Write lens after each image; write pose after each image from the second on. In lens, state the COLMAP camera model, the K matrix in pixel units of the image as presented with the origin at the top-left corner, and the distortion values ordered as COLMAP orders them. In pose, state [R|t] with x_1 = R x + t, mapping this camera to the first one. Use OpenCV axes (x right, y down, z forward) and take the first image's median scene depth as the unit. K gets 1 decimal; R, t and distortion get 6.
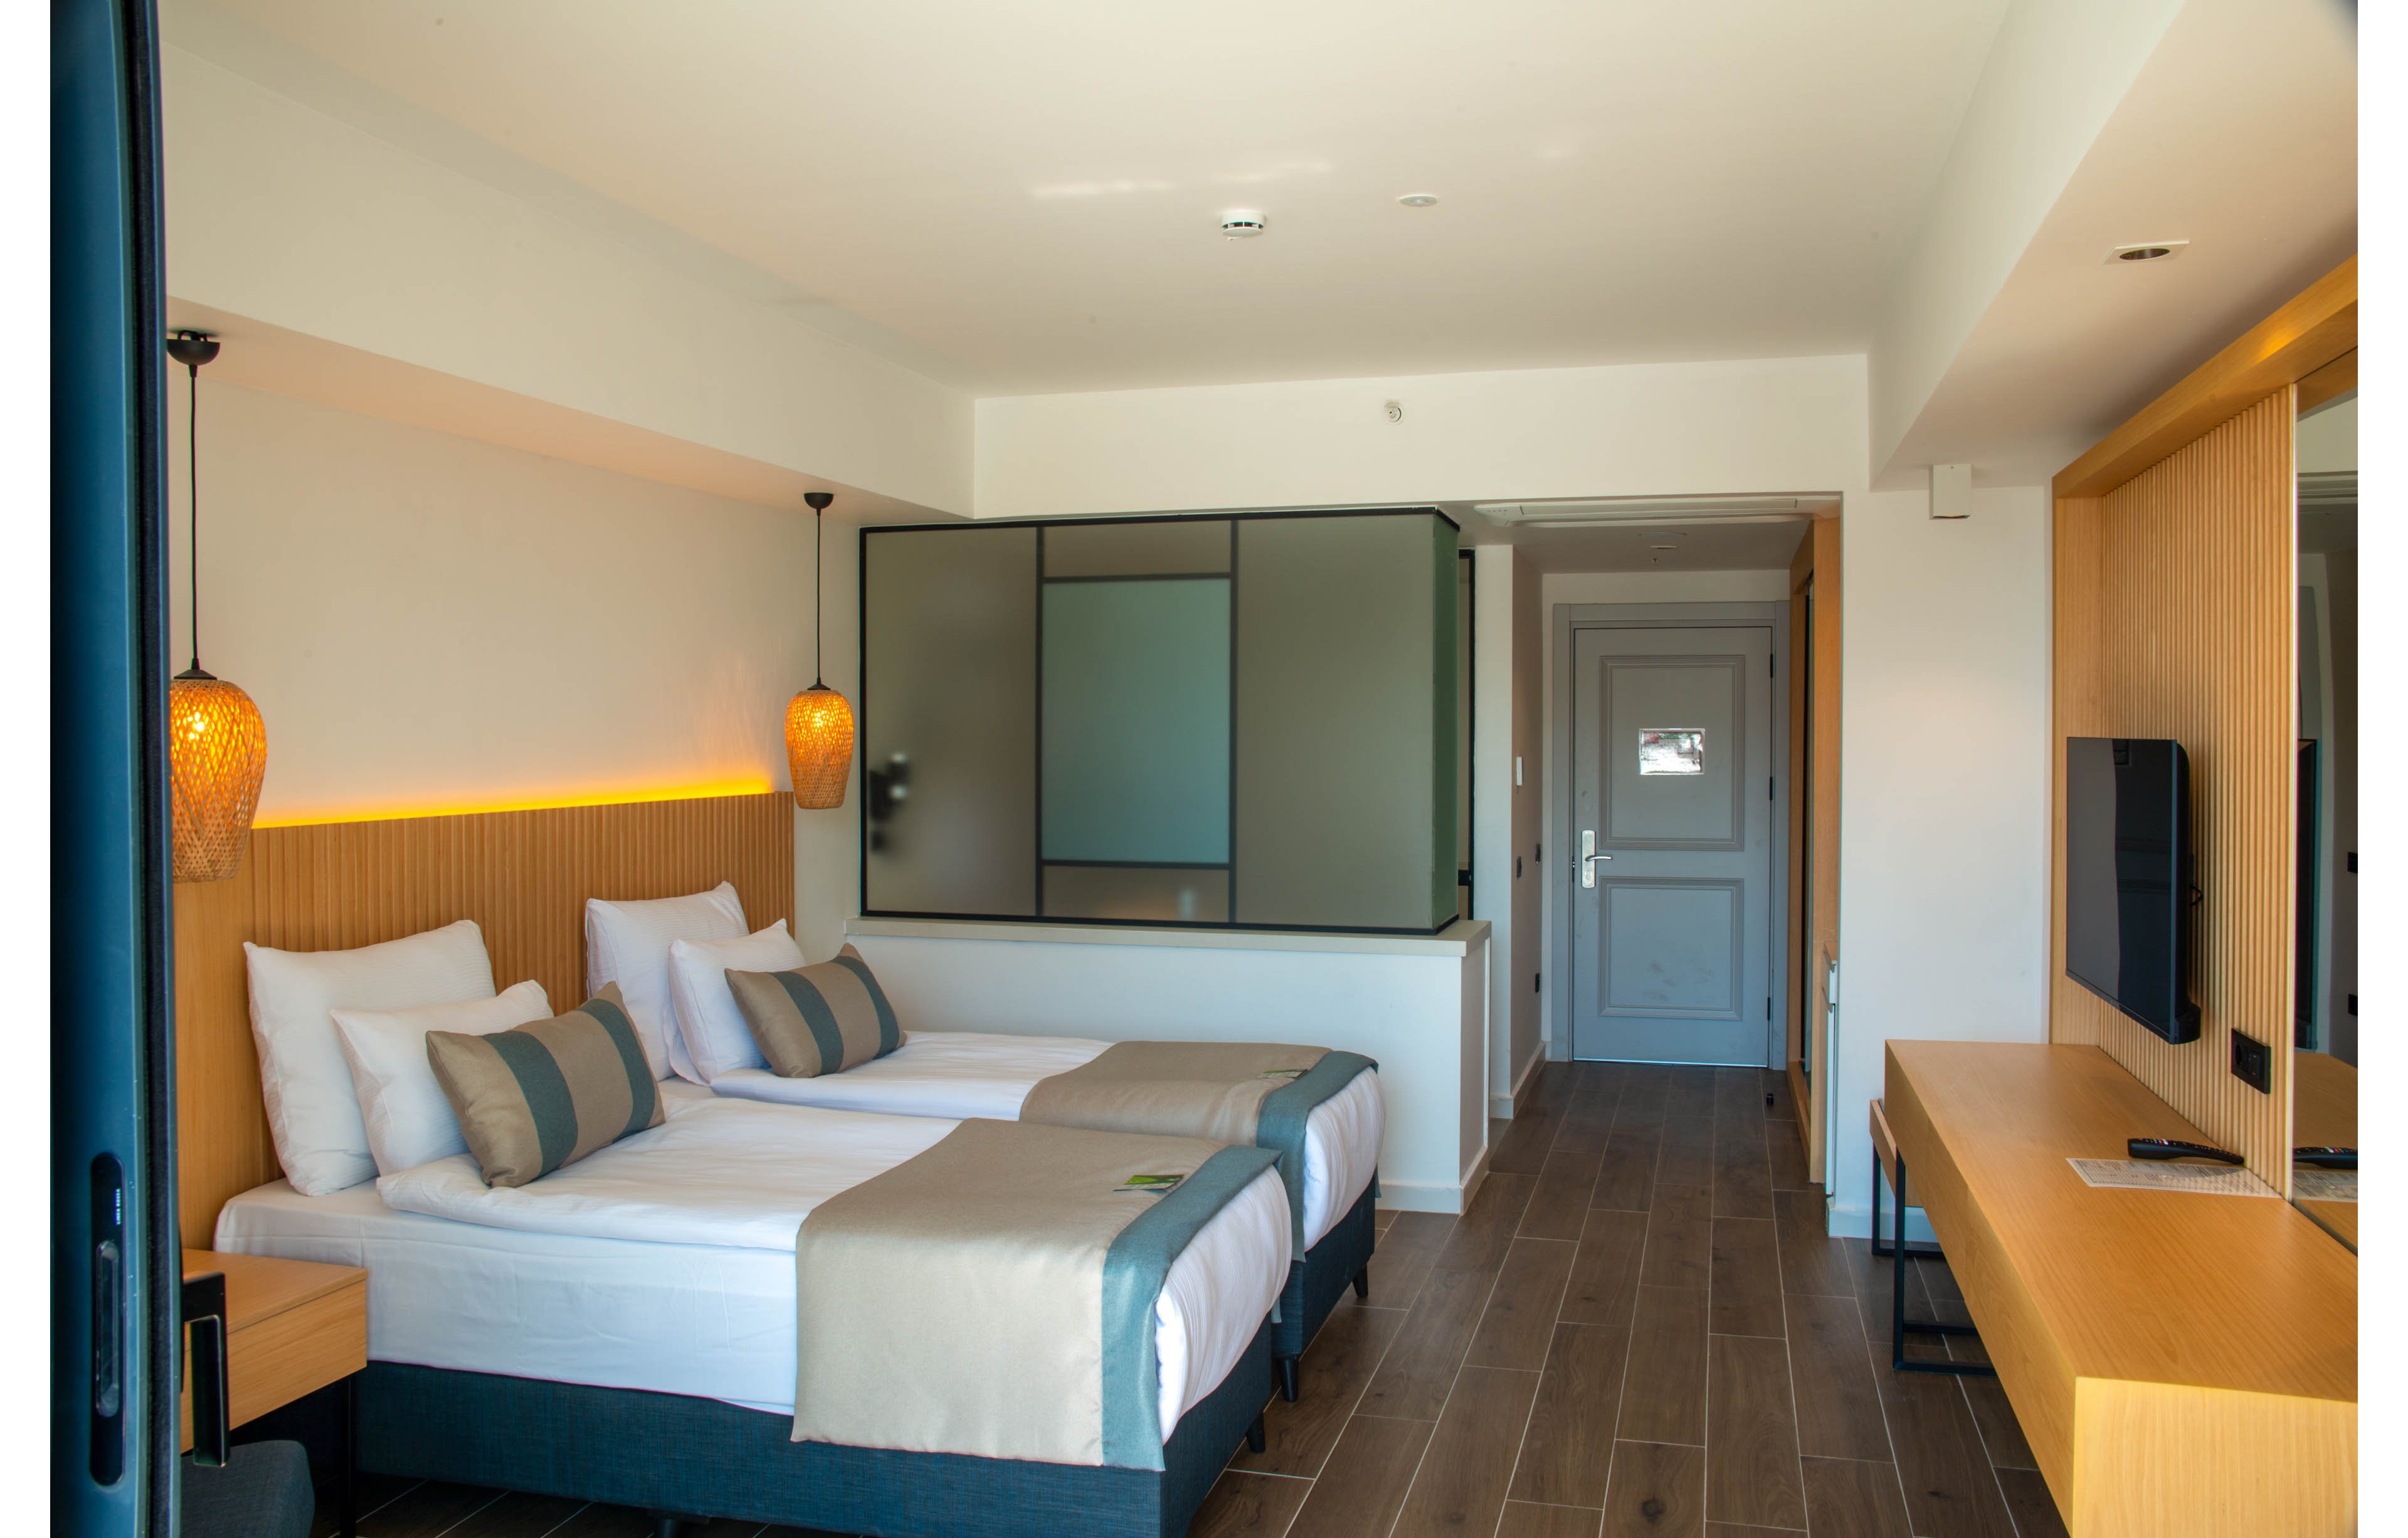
lens RADIAL K [[1935.1, 0, 1203.9], [0, 1935.1, 766.2], [0, 0, 1]] dist [-0.000158, 0.002295]
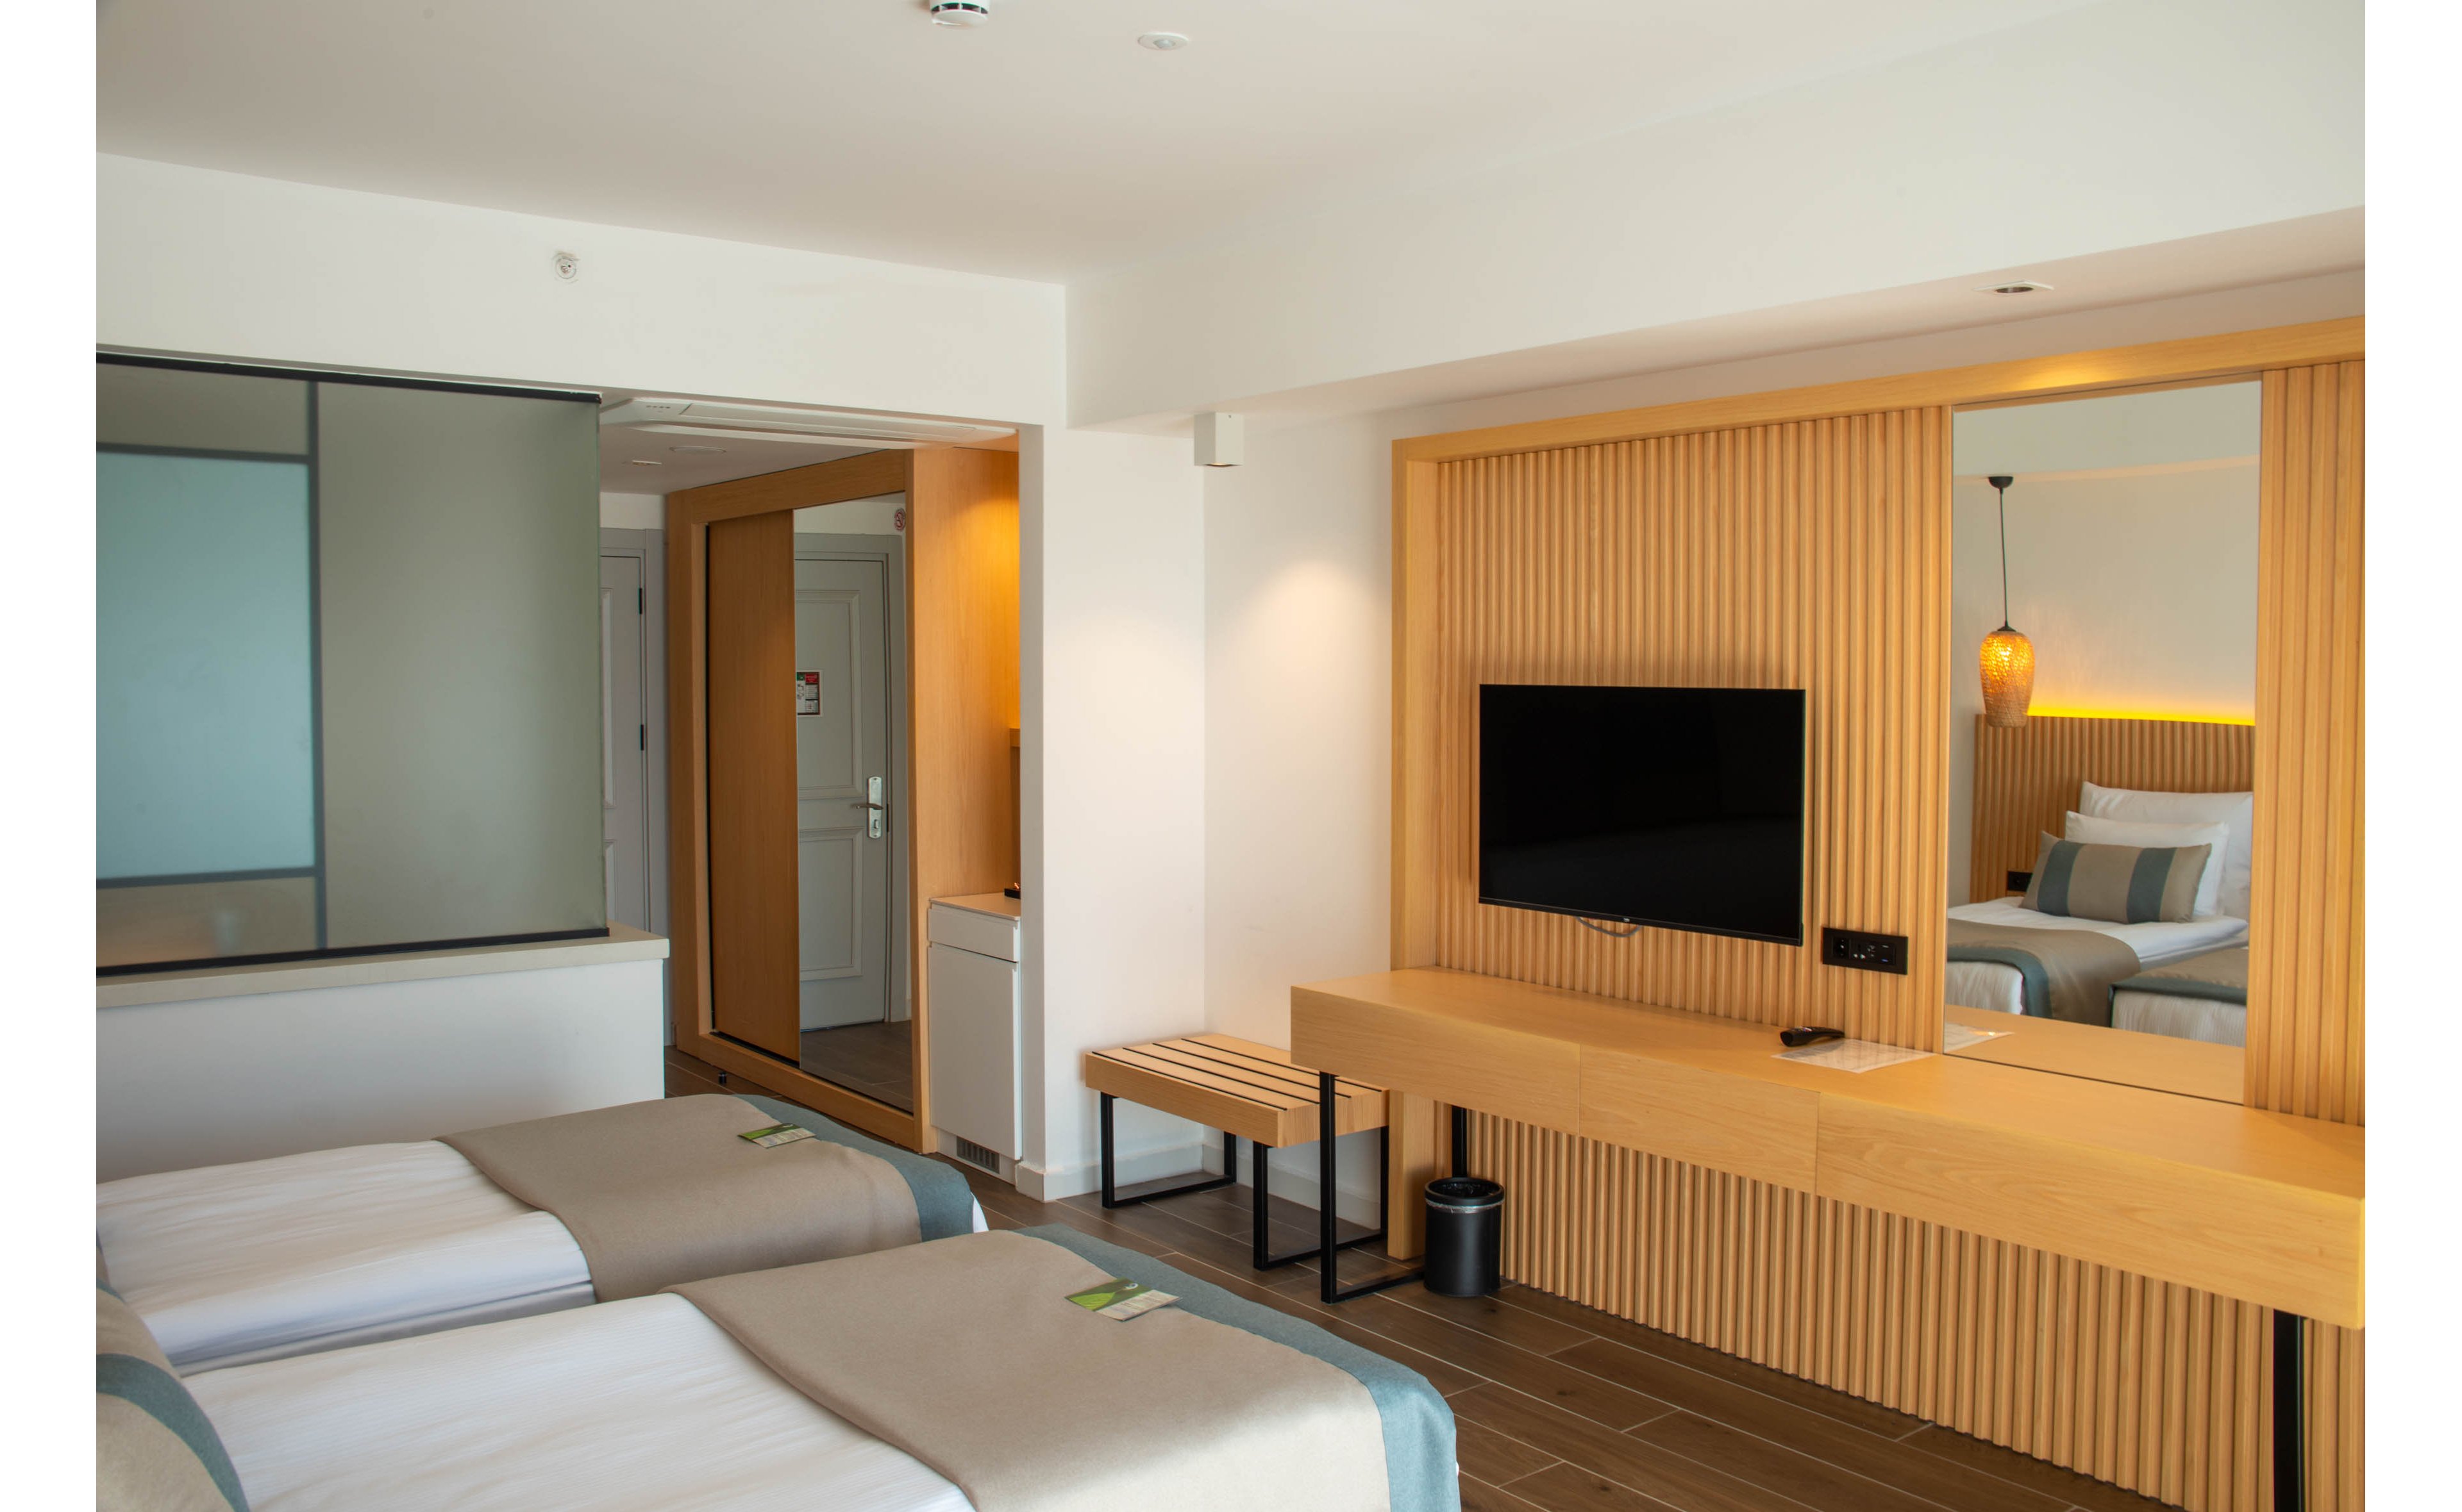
lens RADIAL K [[1964.0, 0, 1230.6], [0, 1964.0, 756.3], [0, 0, 1]] dist [-0.016549, -0.002239]
pose [[0.612326, -0.037784, 0.789702, -0.380947], [0.016567, 0.999251, 0.034964, -0.010585], [-0.790432, -0.008326, 0.612493, 0.323118]]
